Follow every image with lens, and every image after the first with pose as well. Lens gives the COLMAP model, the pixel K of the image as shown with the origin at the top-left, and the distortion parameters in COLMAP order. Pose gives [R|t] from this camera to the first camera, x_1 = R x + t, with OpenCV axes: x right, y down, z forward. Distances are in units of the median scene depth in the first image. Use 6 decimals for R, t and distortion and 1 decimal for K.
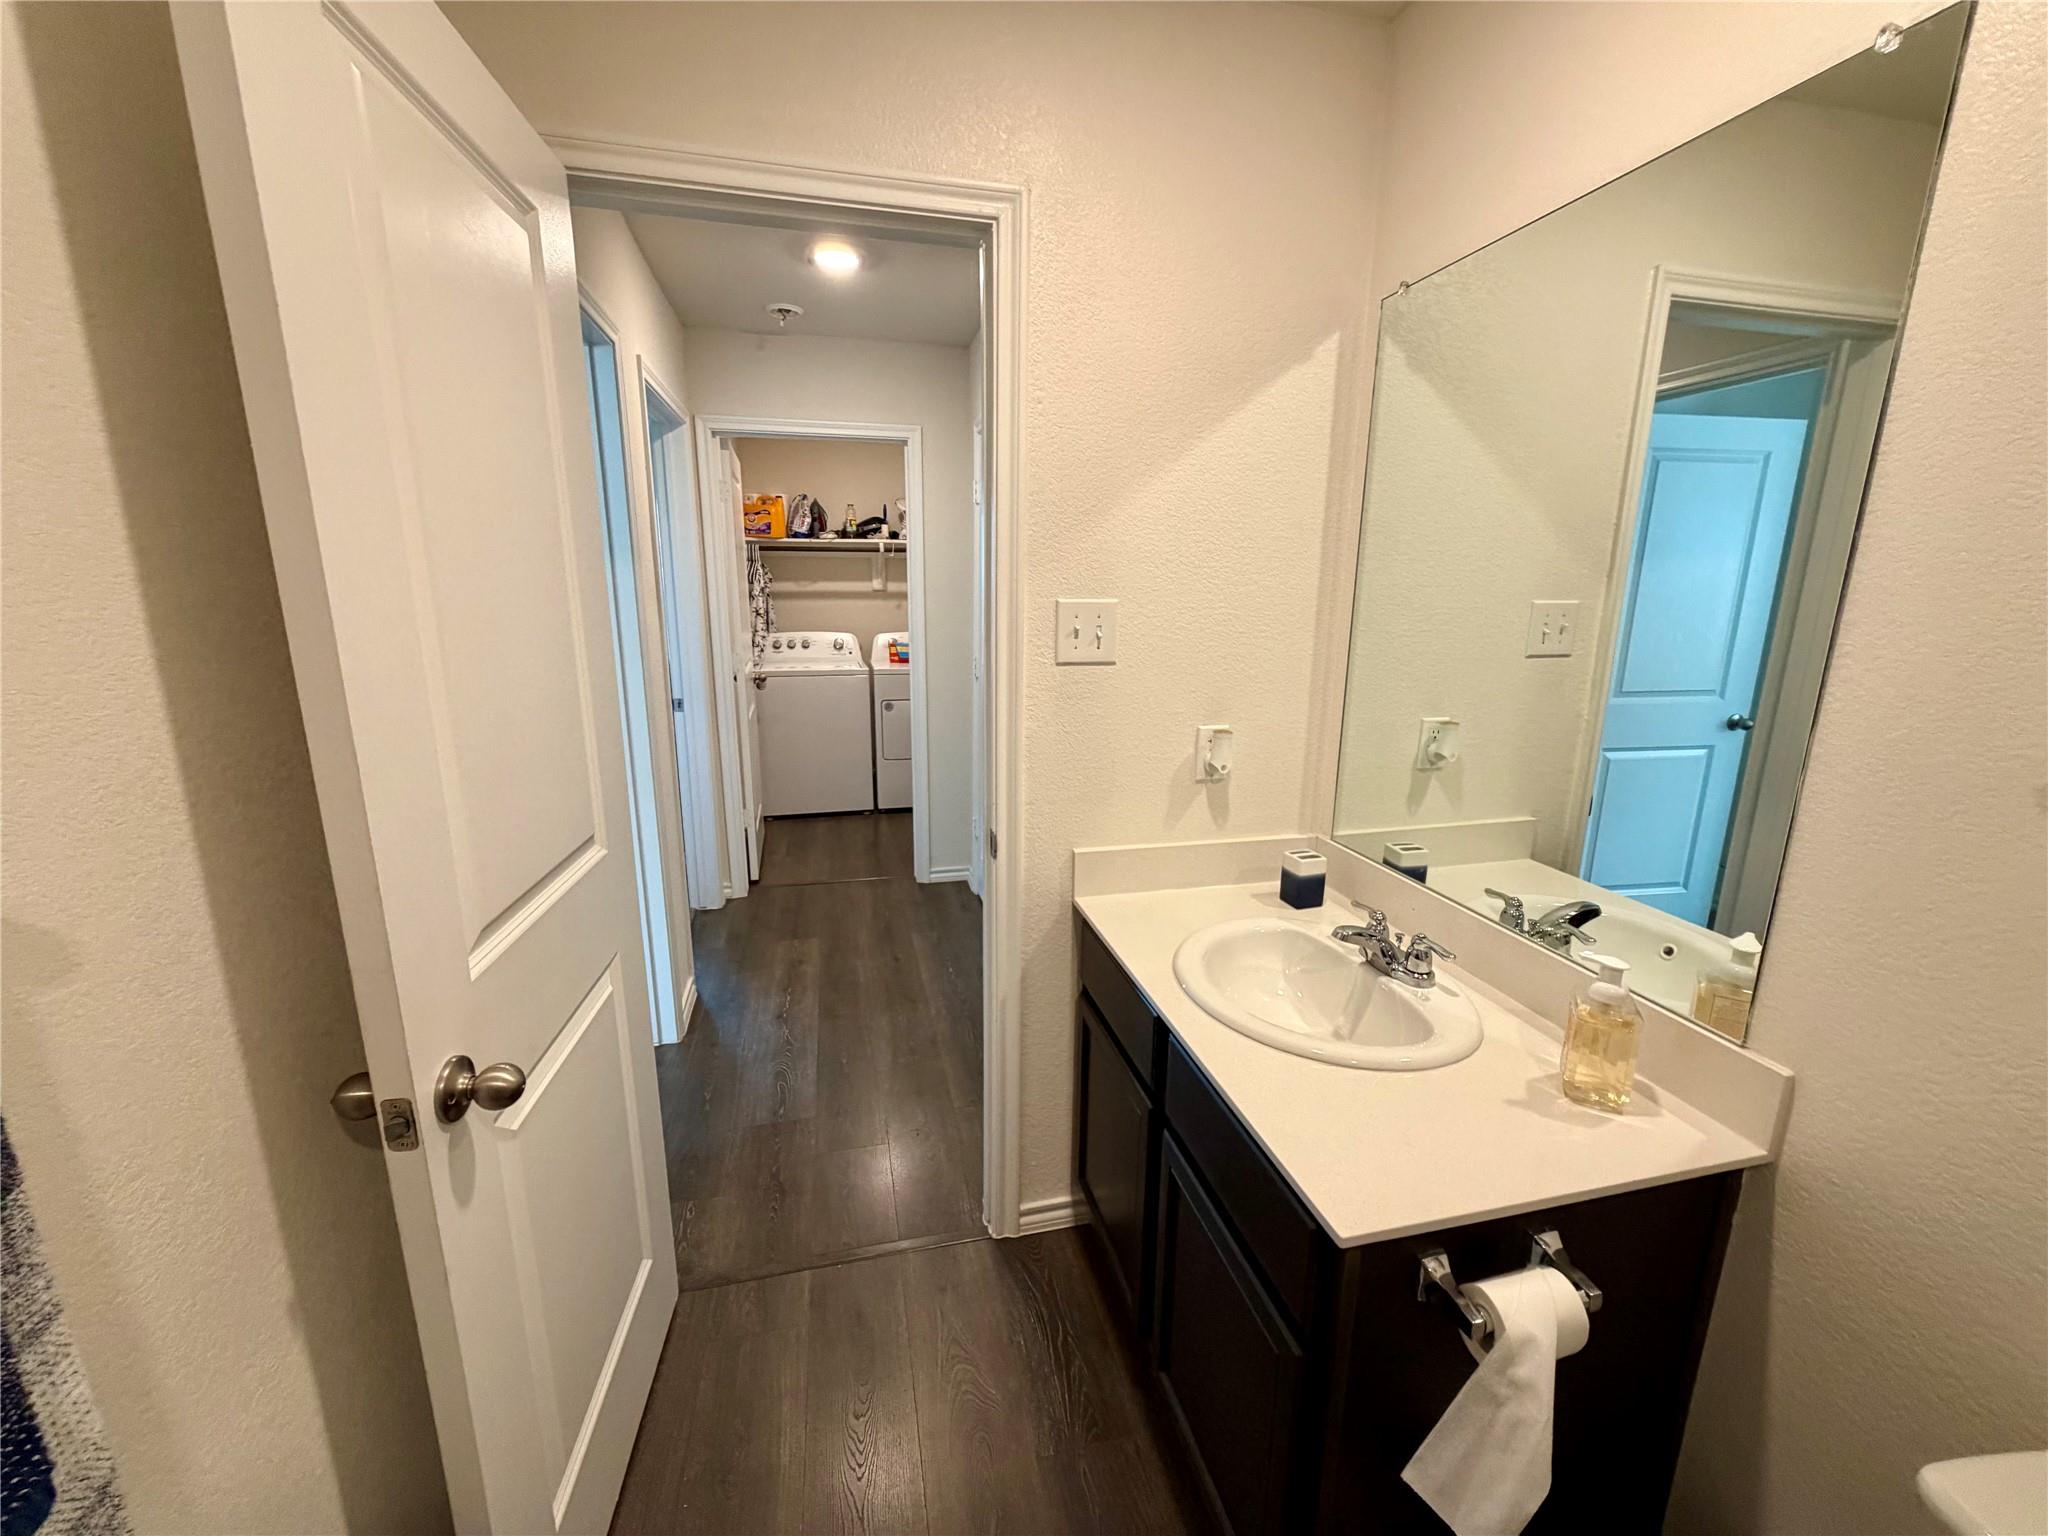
lens RADIAL K [[816.9, 0, 1033.3], [0, 816.9, 776.1], [0, 0, 1]] dist [-0.002946, -0.000061]
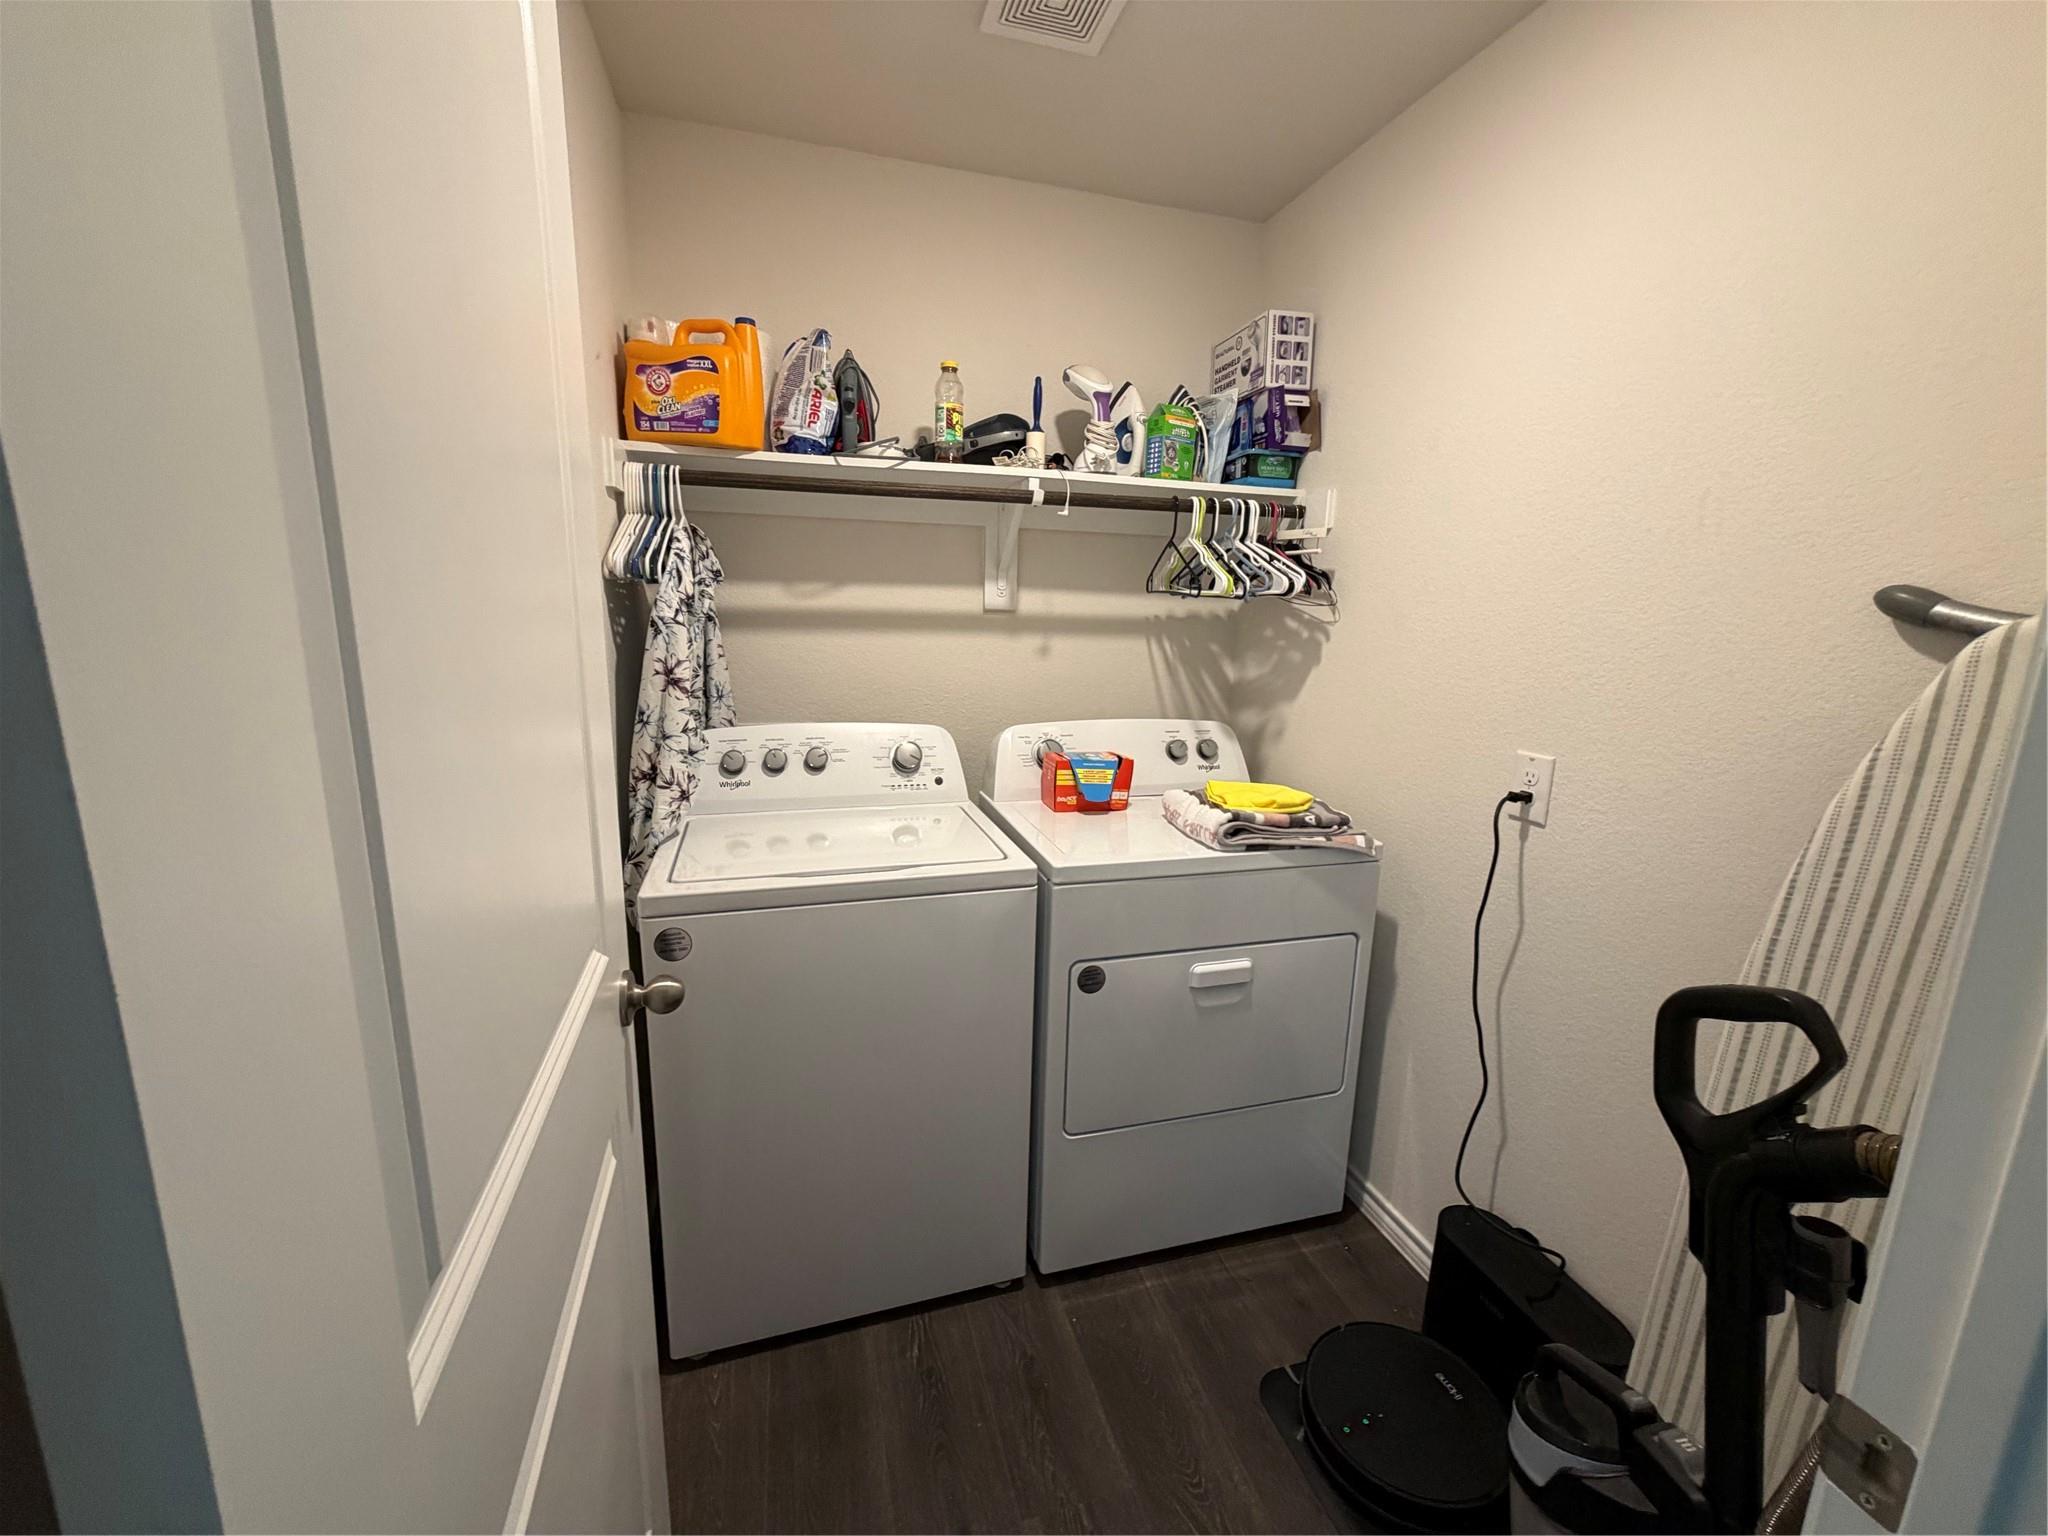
lens RADIAL K [[816.9, 0, 1025.7], [0, 816.9, 775.5], [0, 0, 1]] dist [-0.002946, -0.000061]
pose [[0.998839, 0.006924, 0.047667, -0.203806], [-0.005697, 0.999650, -0.025845, -0.145185], [-0.047829, 0.025544, 0.998529, 0.641179]]
